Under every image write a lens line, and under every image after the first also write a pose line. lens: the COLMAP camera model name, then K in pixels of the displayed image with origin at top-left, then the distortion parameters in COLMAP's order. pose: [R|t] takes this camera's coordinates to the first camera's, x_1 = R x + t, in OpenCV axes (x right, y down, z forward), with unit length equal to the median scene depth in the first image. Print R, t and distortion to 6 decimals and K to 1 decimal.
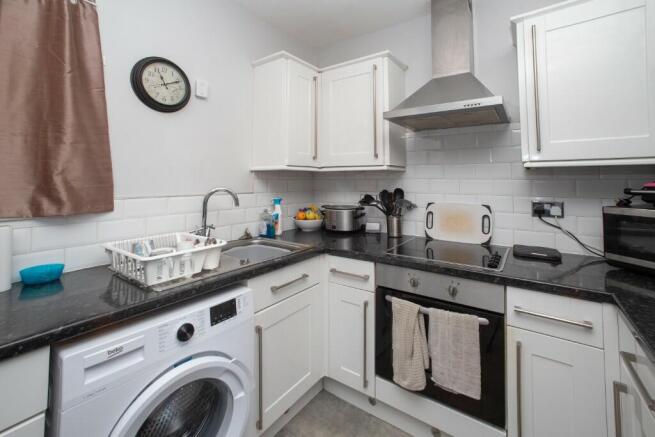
lens RADIAL K [[297.9, 0, 319.1], [0, 297.9, 189.2], [0, 0, 1]] dist [-0.009003, 0.001472]
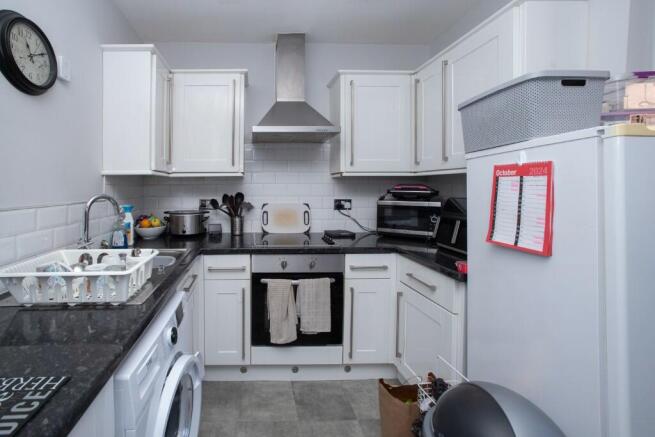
lens RADIAL K [[261.2, 0, 326.2], [0, 261.2, 216.6], [0, 0, 1]] dist [-0.000486, 0.000091]
pose [[0.800862, -0.076176, 0.593984, -0.129587], [0.022977, 0.995055, 0.096633, 0.000112], [-0.598408, -0.063742, 0.798652, -0.005997]]
